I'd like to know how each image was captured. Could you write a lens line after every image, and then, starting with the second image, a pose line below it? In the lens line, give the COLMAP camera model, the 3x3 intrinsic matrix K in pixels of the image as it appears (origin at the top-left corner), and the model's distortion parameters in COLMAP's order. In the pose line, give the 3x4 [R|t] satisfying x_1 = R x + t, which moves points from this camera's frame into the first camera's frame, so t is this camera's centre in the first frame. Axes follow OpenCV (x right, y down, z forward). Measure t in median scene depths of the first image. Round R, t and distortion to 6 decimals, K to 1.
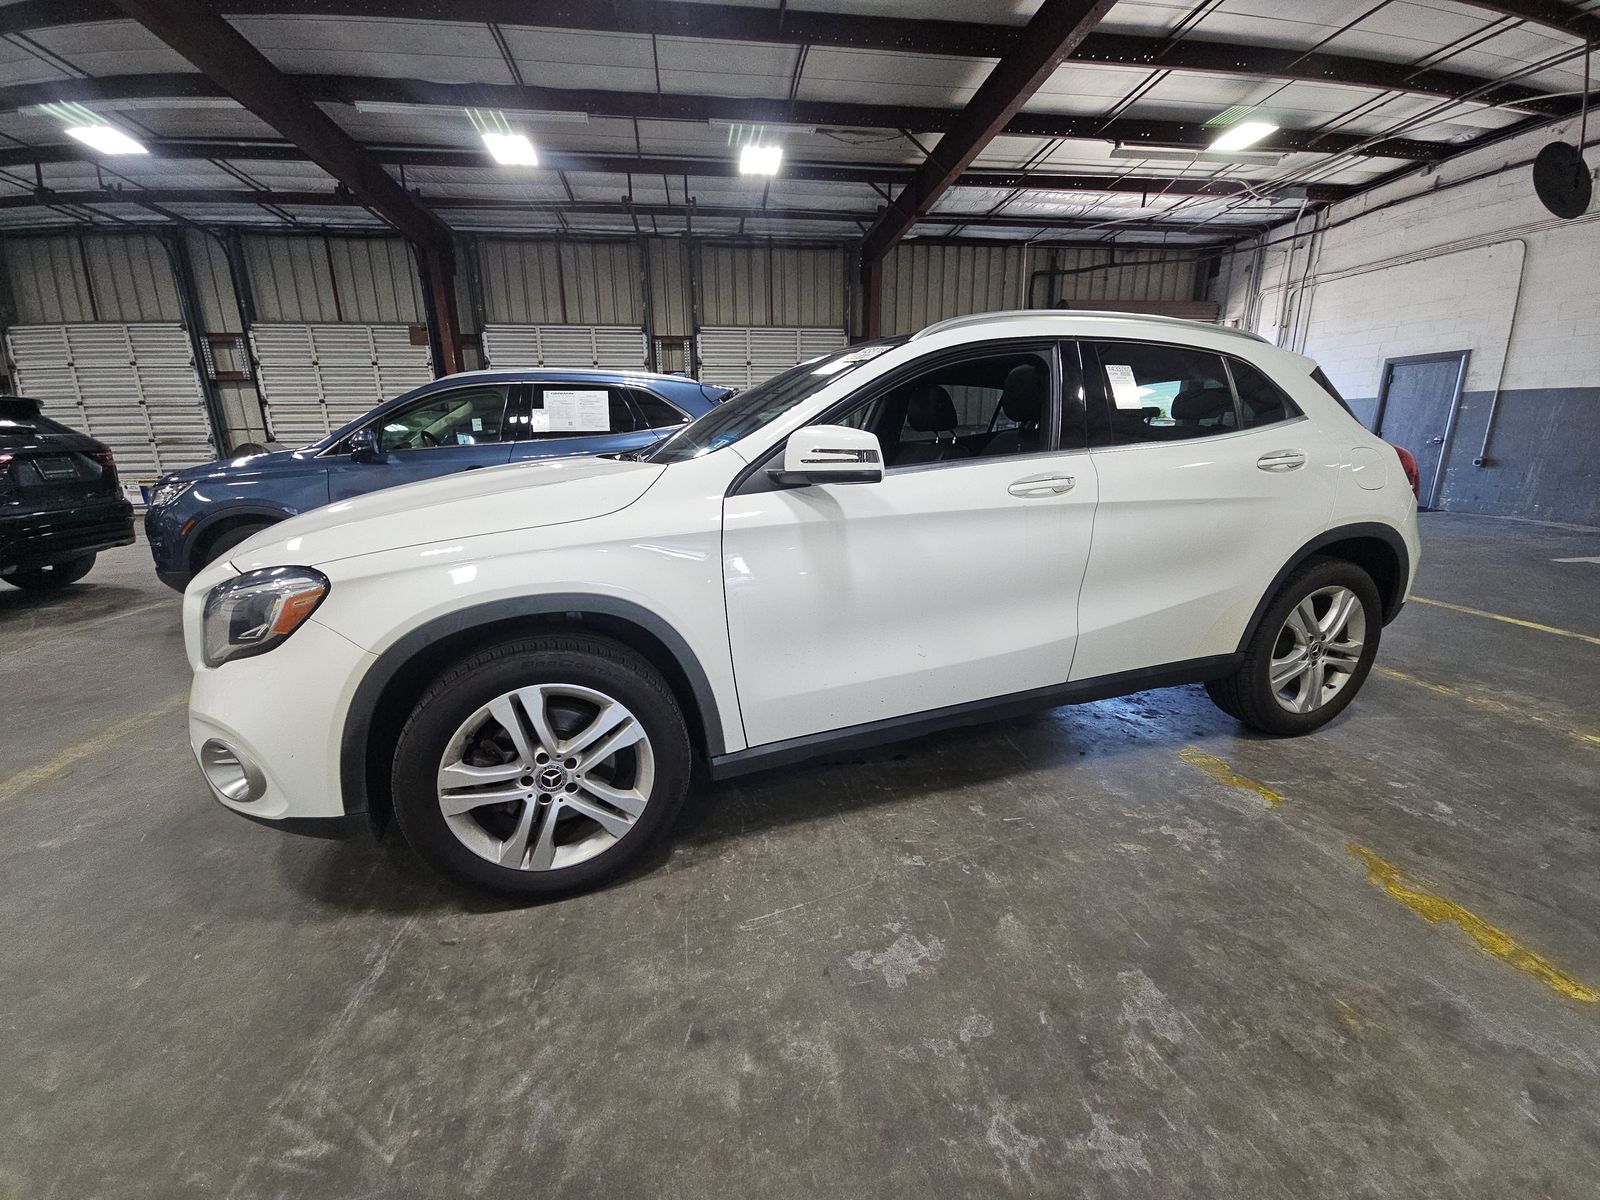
lens RADIAL K [[652.2, 0, 801.7], [0, 652.2, 605.1], [0, 0, 1]] dist [0.004194, -0.004794]
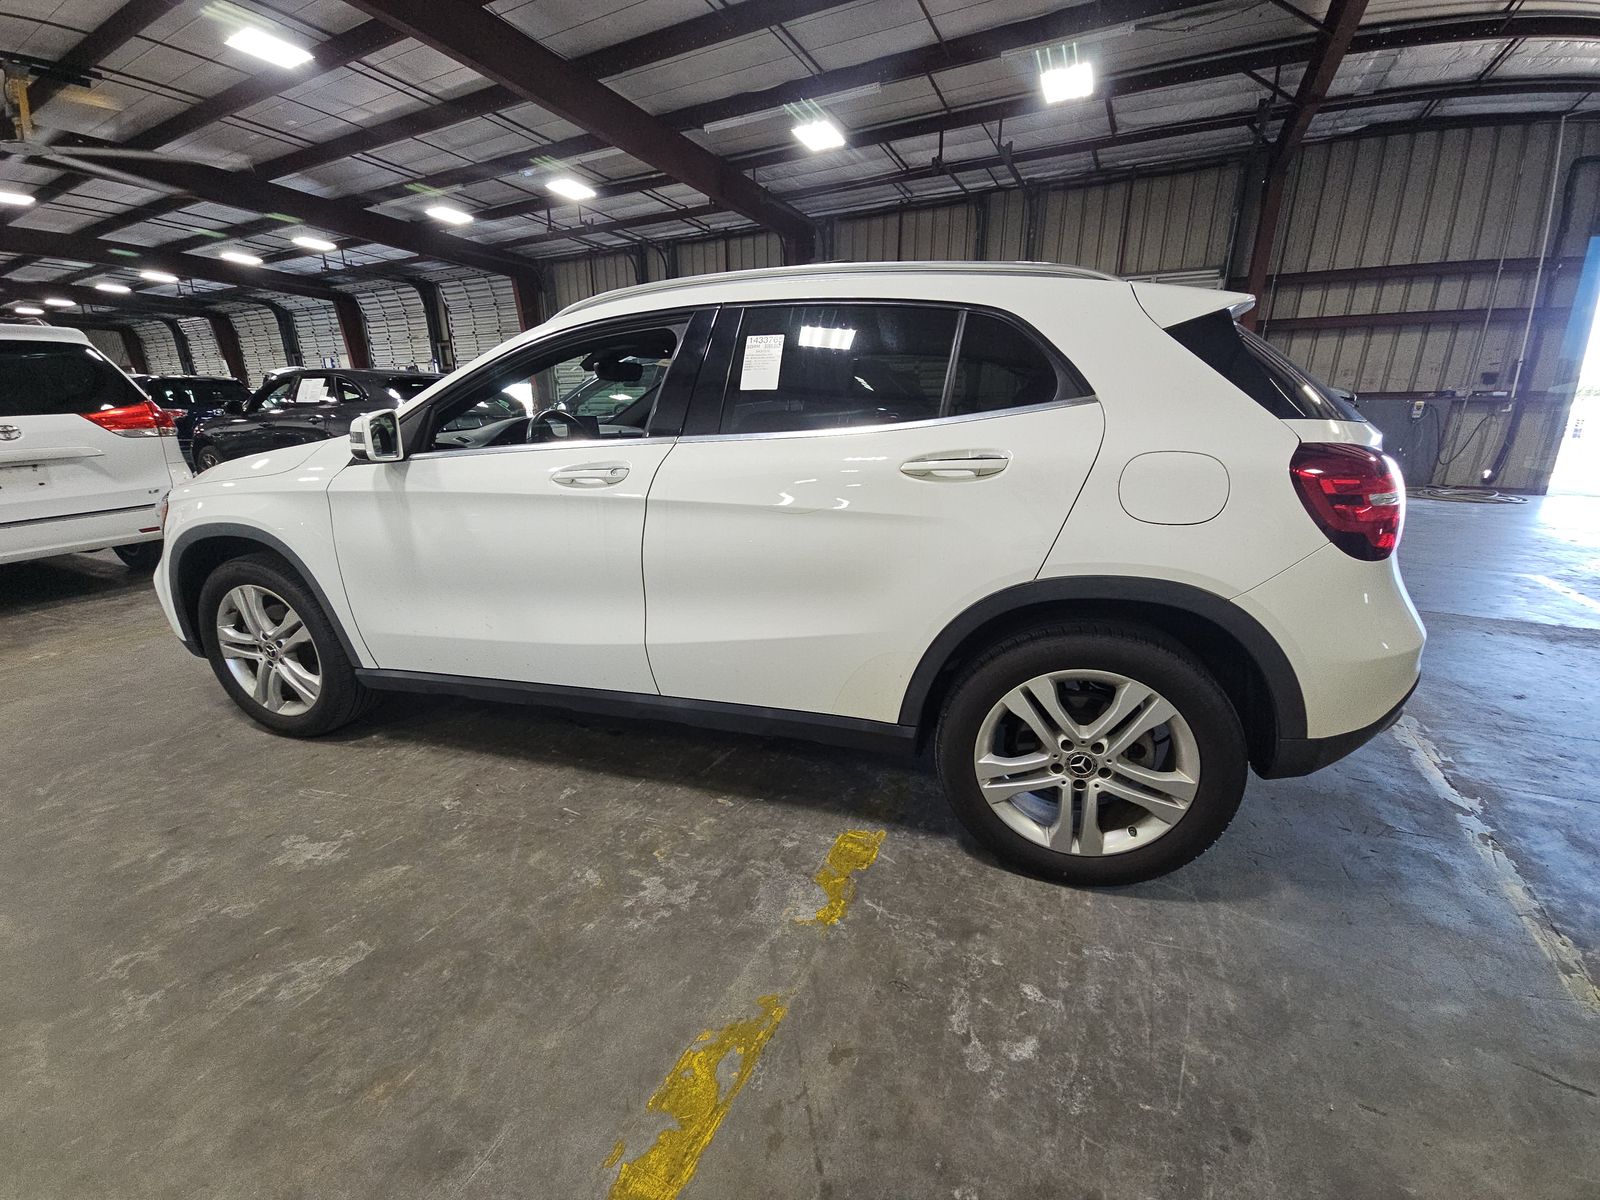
lens RADIAL K [[652.2, 0, 792.4], [0, 652.2, 607.9], [0, 0, 1]] dist [0.004194, -0.004794]
pose [[0.805965, 0.183741, -0.562725, 0.292872], [-0.154356, 0.982954, 0.099877, -0.033750], [0.571484, 0.006363, 0.820589, 0.100612]]
